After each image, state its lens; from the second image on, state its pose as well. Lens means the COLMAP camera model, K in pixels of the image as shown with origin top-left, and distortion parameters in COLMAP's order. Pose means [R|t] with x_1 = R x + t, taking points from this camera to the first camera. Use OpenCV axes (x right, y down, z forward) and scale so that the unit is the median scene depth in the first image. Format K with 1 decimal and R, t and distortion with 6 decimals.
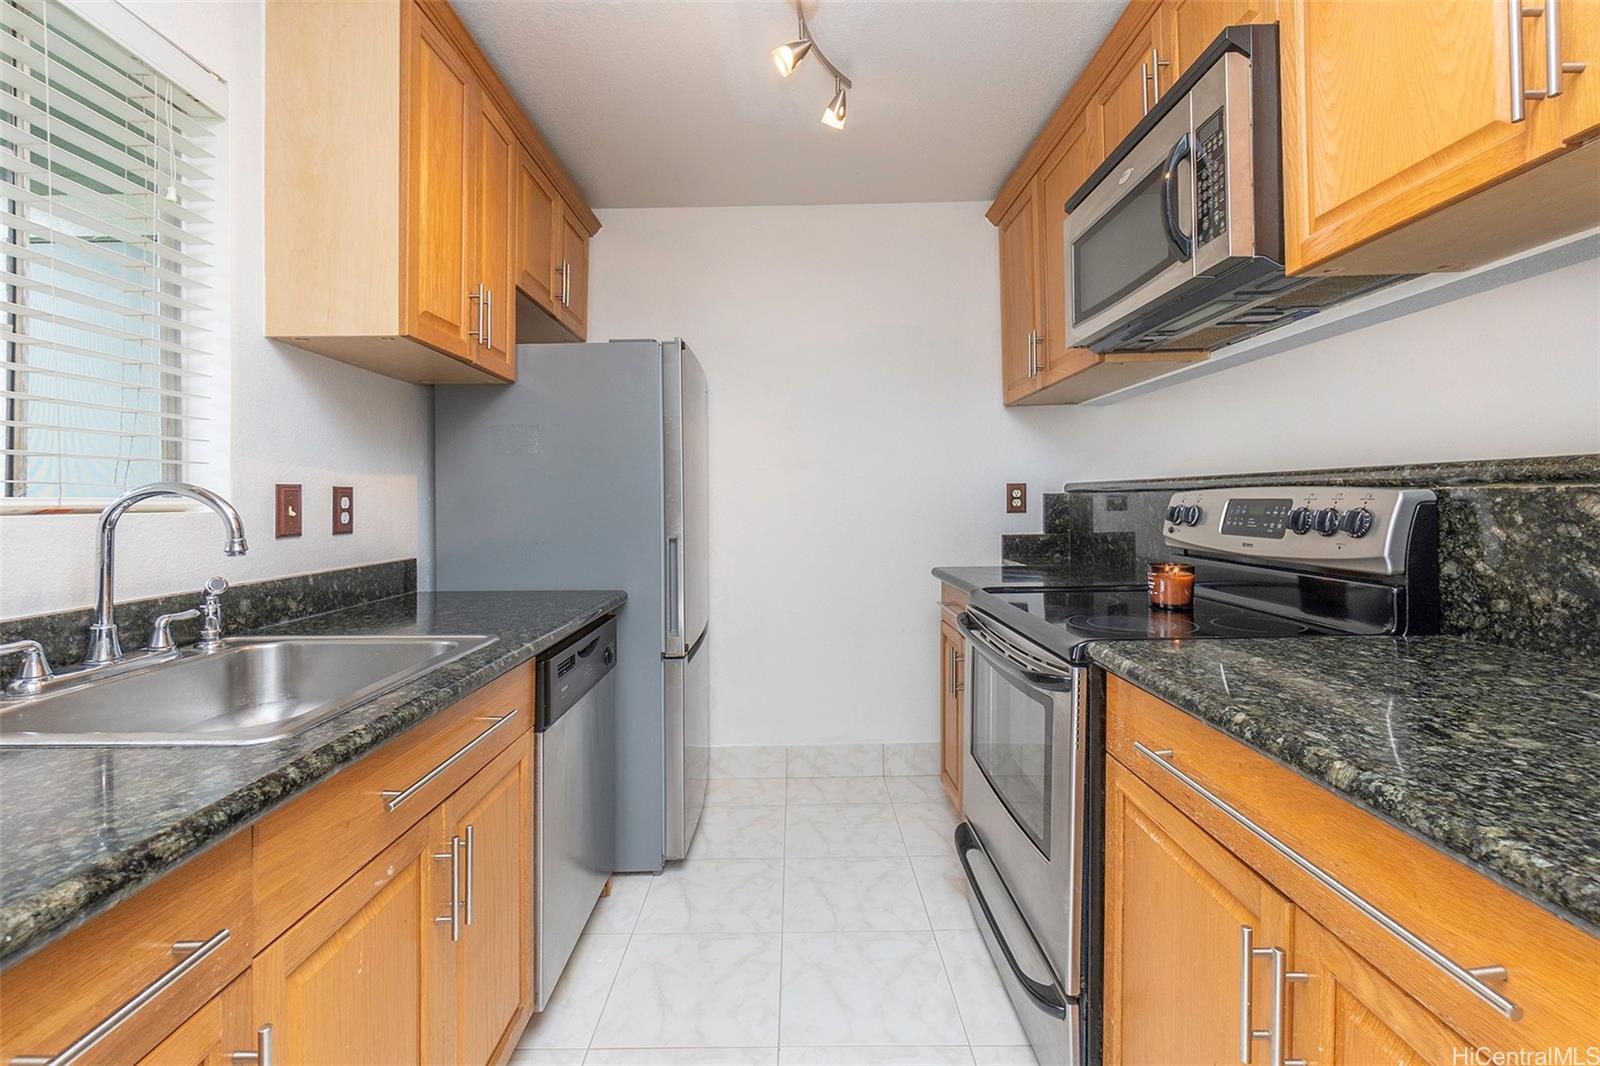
lens RADIAL K [[706.4, 0, 781.5], [0, 706.4, 494.8], [0, 0, 1]] dist [-0.001459, 0.001152]
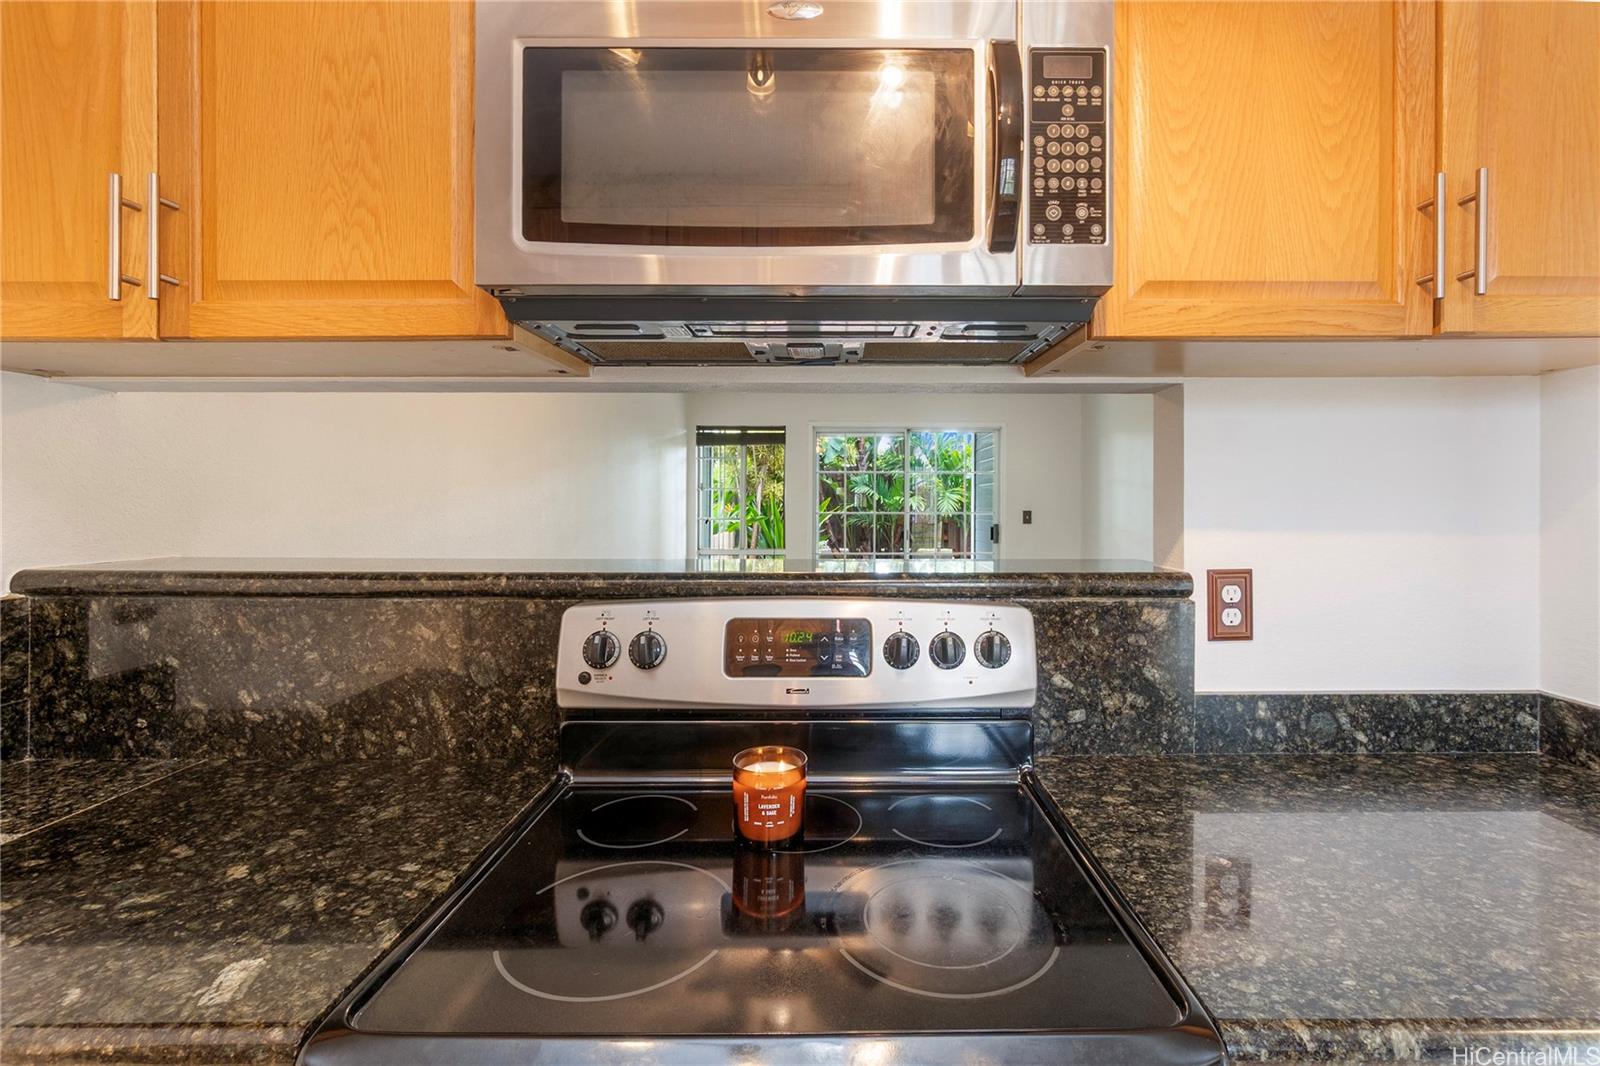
lens RADIAL K [[706.4, 0, 820.3], [0, 706.4, 491.8], [0, 0, 1]] dist [-0.001459, 0.001152]
pose [[-0.017337, 0.020860, 0.999632, -0.006769], [-0.009604, 0.999733, -0.021028, -0.145085], [-0.999804, -0.009965, -0.017132, 1.411270]]
